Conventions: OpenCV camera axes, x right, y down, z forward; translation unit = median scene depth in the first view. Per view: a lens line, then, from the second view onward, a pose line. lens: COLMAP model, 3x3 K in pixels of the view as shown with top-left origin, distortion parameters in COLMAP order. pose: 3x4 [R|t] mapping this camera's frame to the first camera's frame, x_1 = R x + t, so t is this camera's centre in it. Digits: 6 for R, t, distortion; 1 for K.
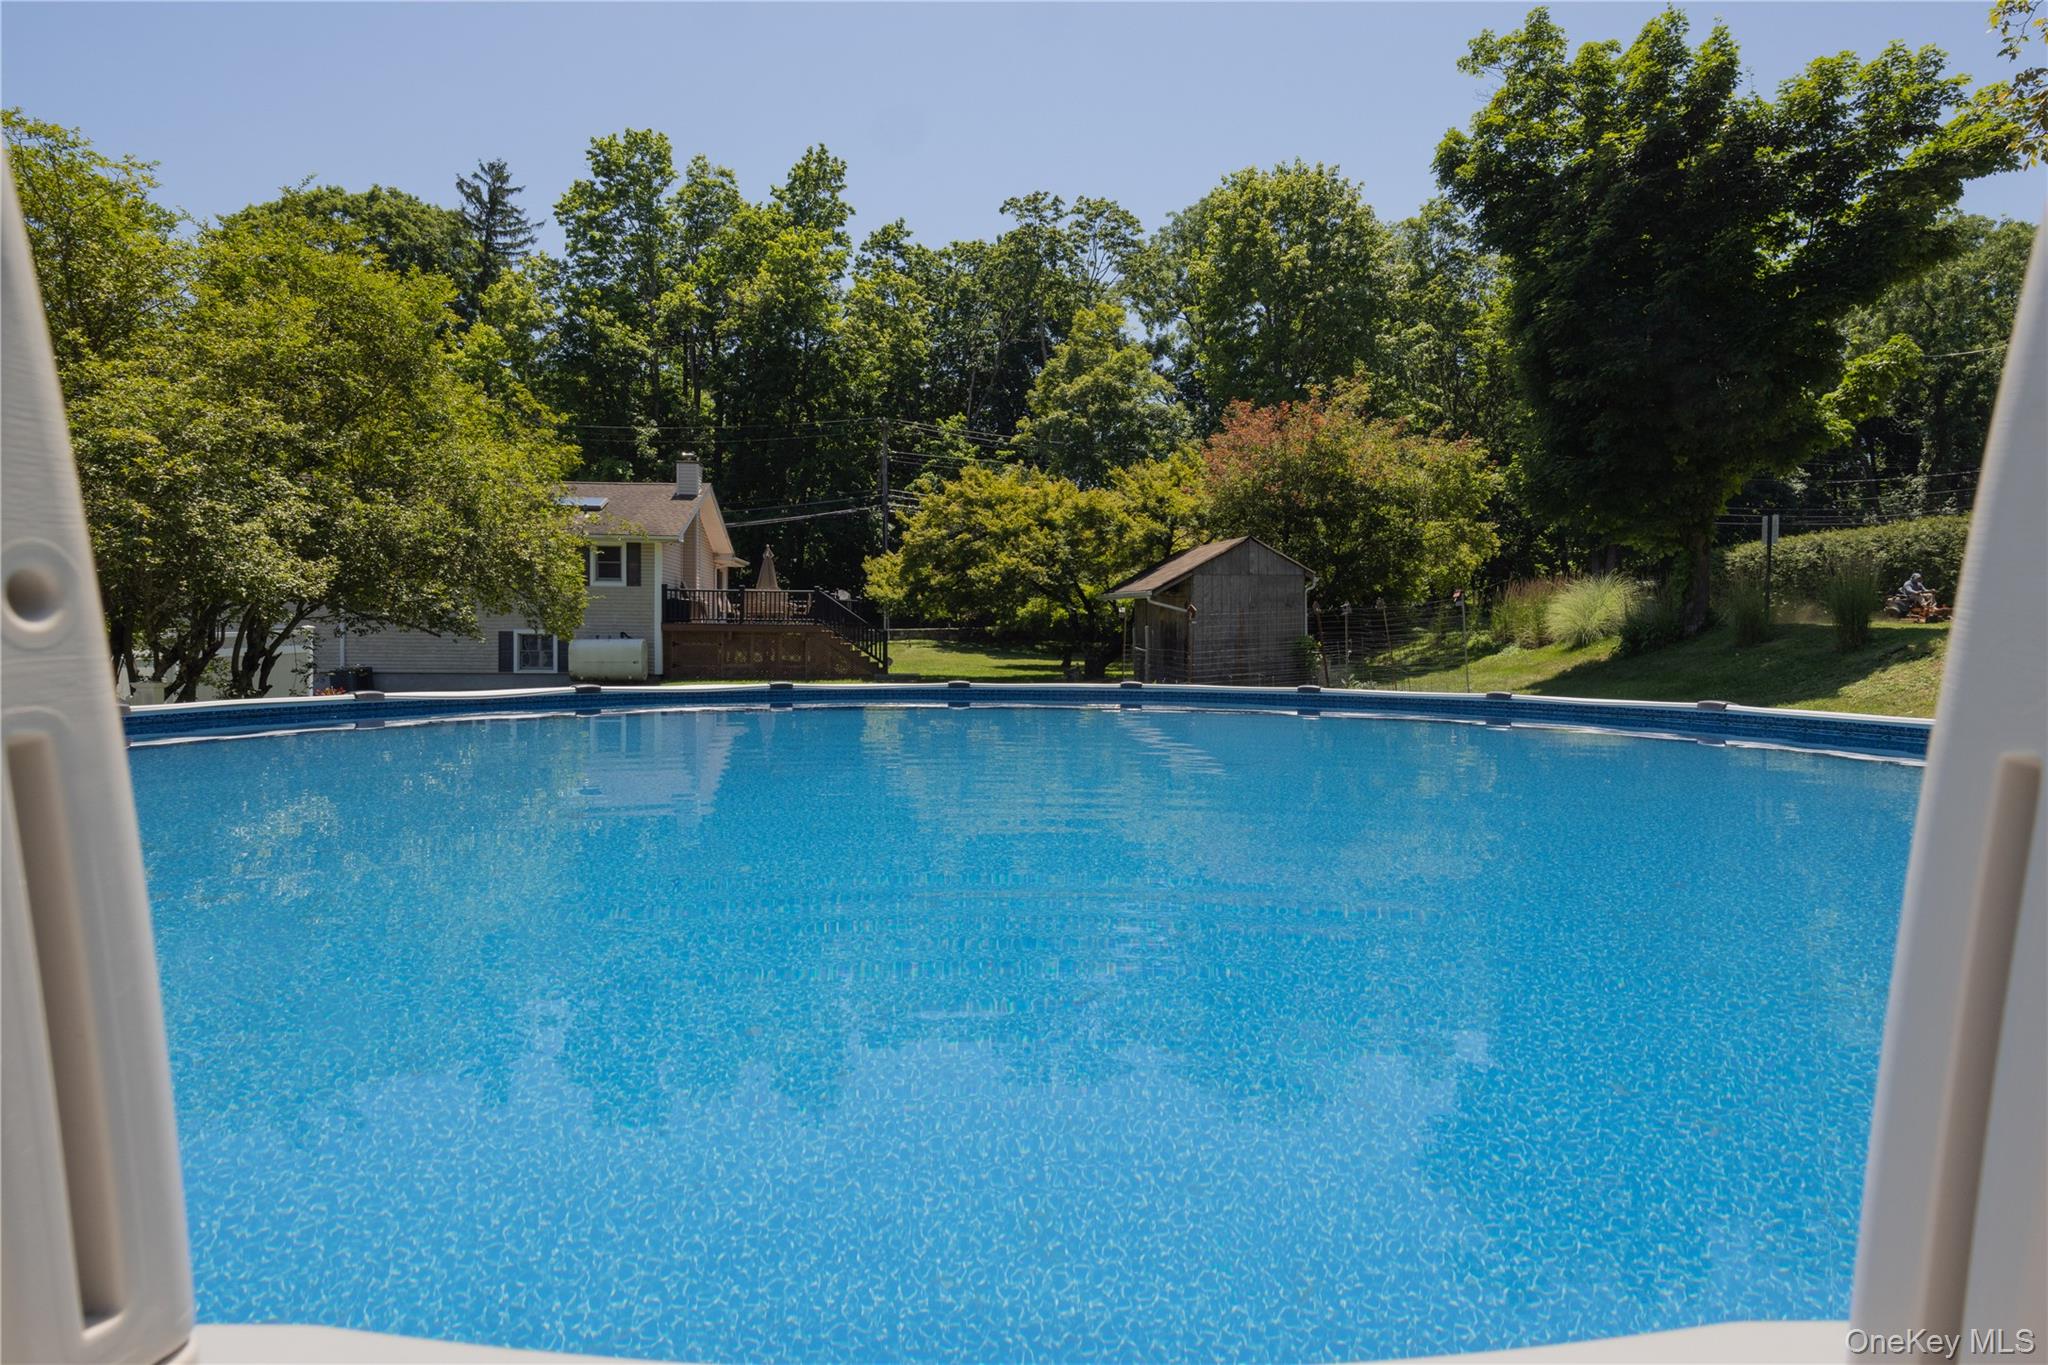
lens RADIAL K [[1133.7, 0, 1056.7], [0, 1133.7, 676.2], [0, 0, 1]] dist [-0.000546, 0.000153]
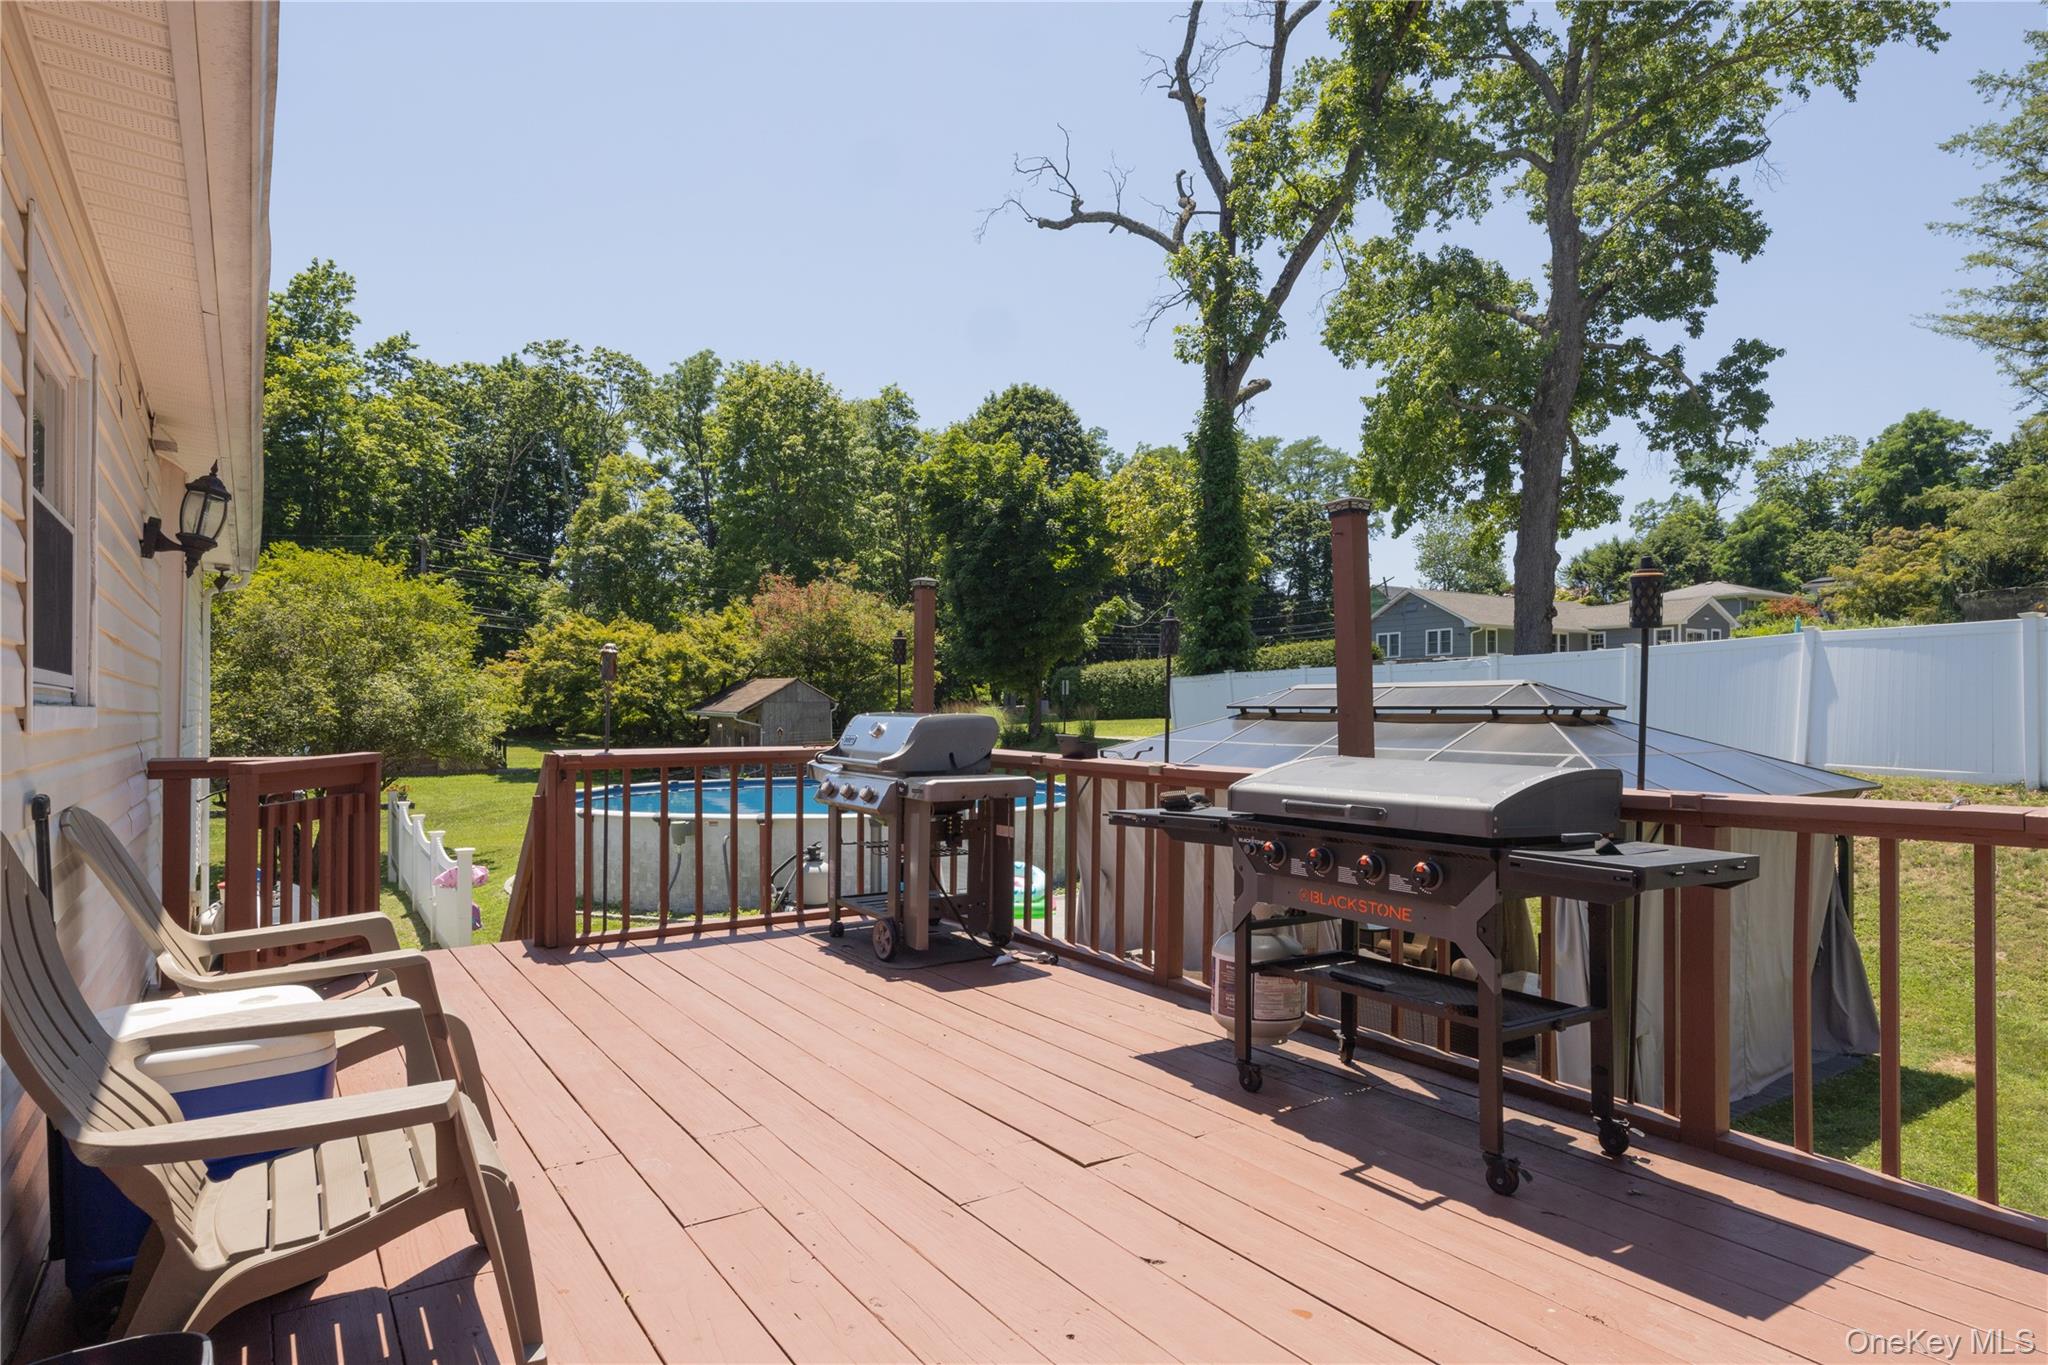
lens RADIAL K [[1138.9, 0, 1024.0], [0, 1138.9, 682.5], [0, 0, 1]] dist [0.001583, 0.000161]
pose [[0.904097, 0.002431, 0.427319, -0.087895], [0.022974, 0.998261, -0.054287, -0.008507], [-0.426708, 0.058898, 0.902469, -0.230147]]
